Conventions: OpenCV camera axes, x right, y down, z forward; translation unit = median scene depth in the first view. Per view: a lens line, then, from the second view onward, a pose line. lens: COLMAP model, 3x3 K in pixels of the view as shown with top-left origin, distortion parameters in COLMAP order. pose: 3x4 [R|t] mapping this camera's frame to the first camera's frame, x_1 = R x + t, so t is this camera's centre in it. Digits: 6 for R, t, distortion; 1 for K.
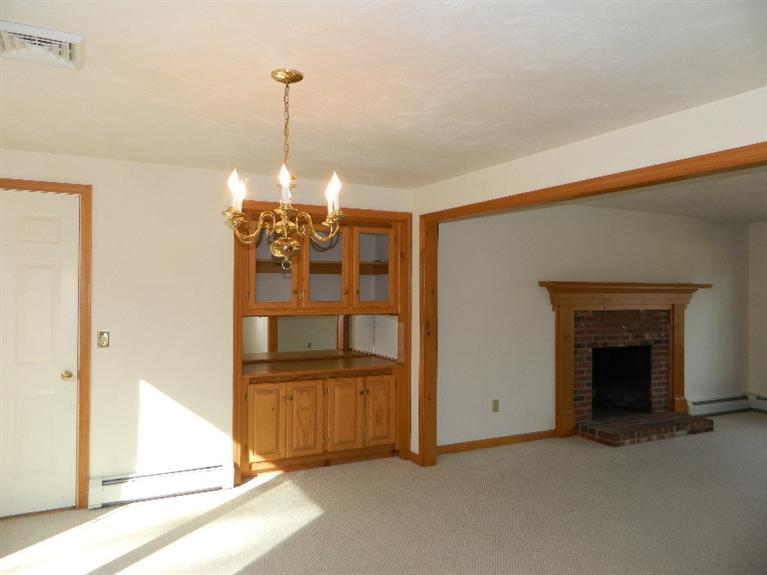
lens RADIAL K [[569.2, 0, 381.0], [0, 569.2, 281.9], [0, 0, 1]] dist [-0.004801, 0.012338]
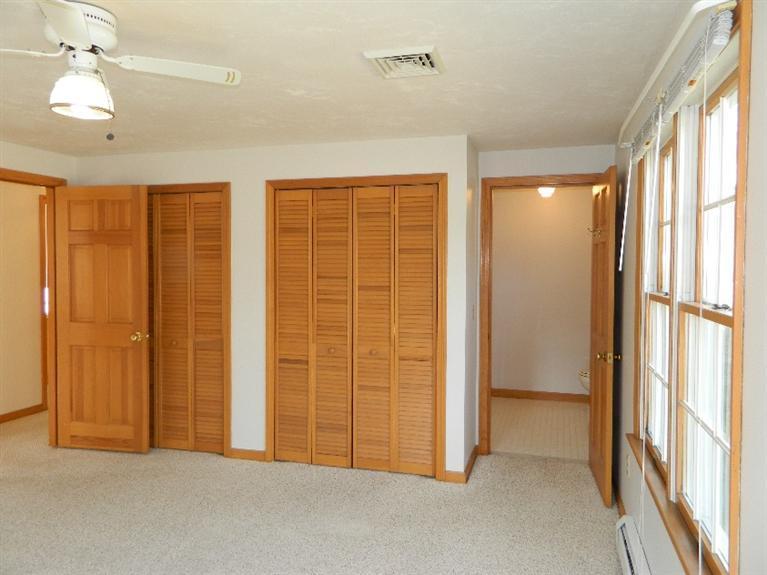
lens RADIAL K [[569.2, 0, 386.1], [0, 569.2, 285.6], [0, 0, 1]] dist [-0.004801, 0.012338]
pose [[0.725228, 0.020527, -0.688202, 0.622218], [0.006840, 0.999291, 0.037014, 0.014647], [0.688474, -0.031551, 0.724574, 0.328512]]
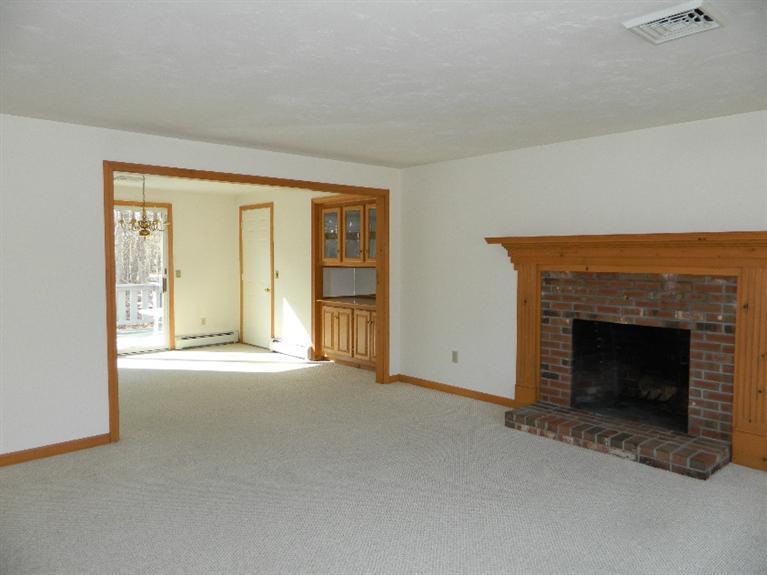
lens RADIAL K [[569.2, 0, 367.1], [0, 569.2, 294.1], [0, 0, 1]] dist [-0.004801, 0.012338]
pose [[0.242011, 0.064014, -0.968160, 1.069567], [0.020995, 0.997242, 0.071185, 0.018906], [0.970046, -0.037555, 0.239999, 0.529567]]
